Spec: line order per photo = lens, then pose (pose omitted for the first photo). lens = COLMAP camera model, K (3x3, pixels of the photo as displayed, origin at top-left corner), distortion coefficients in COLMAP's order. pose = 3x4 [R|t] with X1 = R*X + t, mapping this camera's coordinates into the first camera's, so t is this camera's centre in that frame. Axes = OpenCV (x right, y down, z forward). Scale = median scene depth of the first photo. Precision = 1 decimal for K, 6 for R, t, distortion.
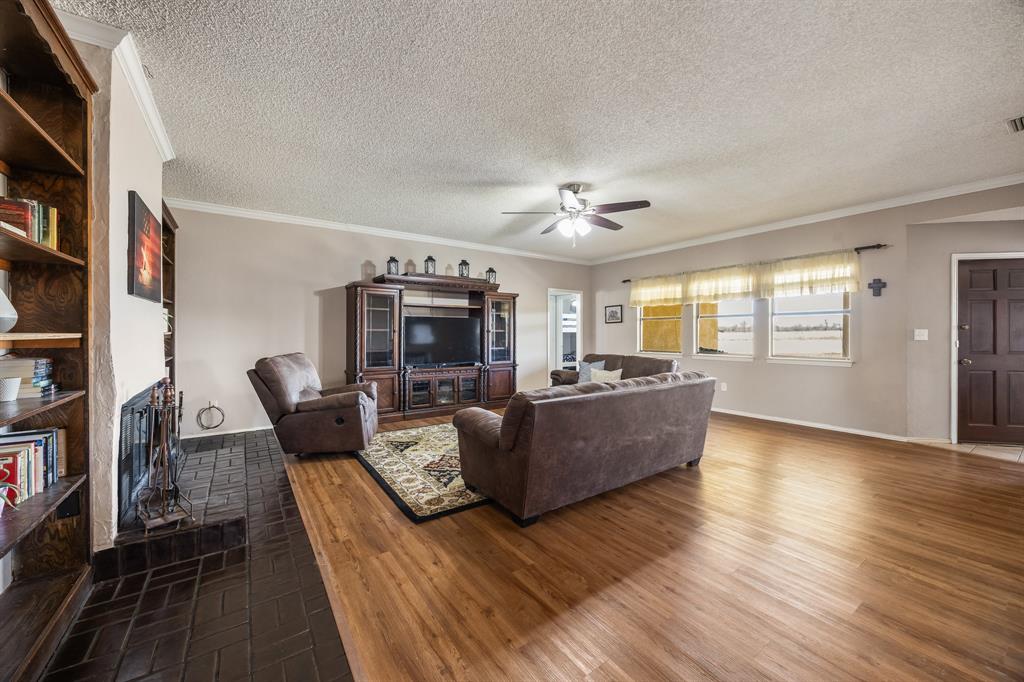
lens RADIAL K [[391.7, 0, 515.4], [0, 391.7, 339.4], [0, 0, 1]] dist [-0.002205, 0.000124]
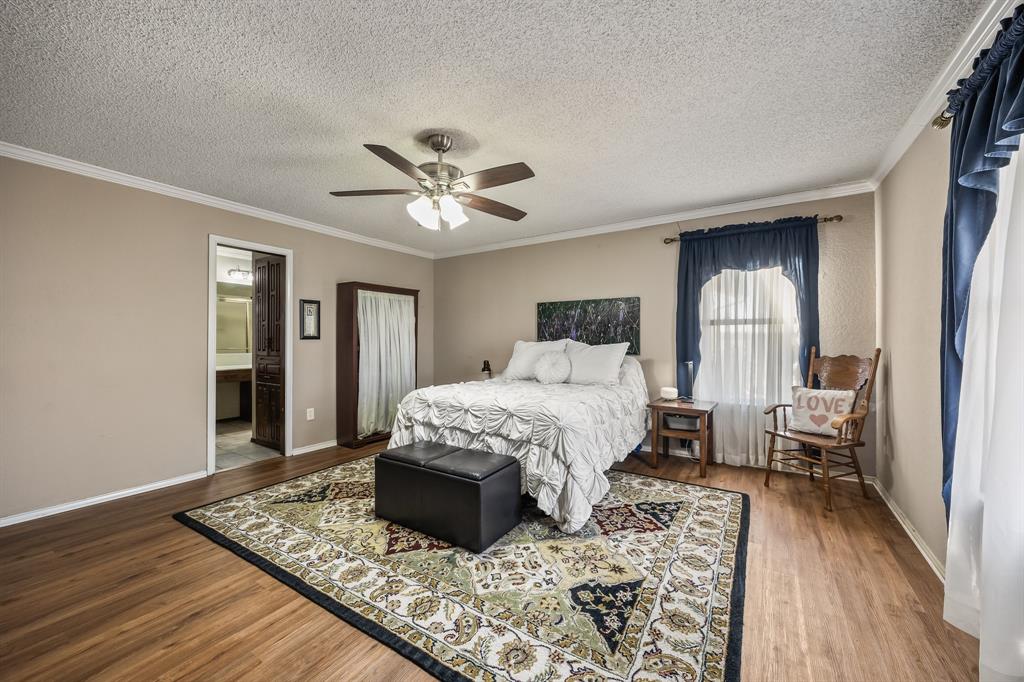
lens RADIAL K [[391.7, 0, 515.4], [0, 391.7, 339.4], [0, 0, 1]] dist [-0.002205, 0.000124]
pose [[-0.393215, -0.016582, 0.919297, -0.689167], [0.018747, 0.999485, 0.026047, -0.022797], [-0.919255, 0.027476, -0.392702, 1.373129]]
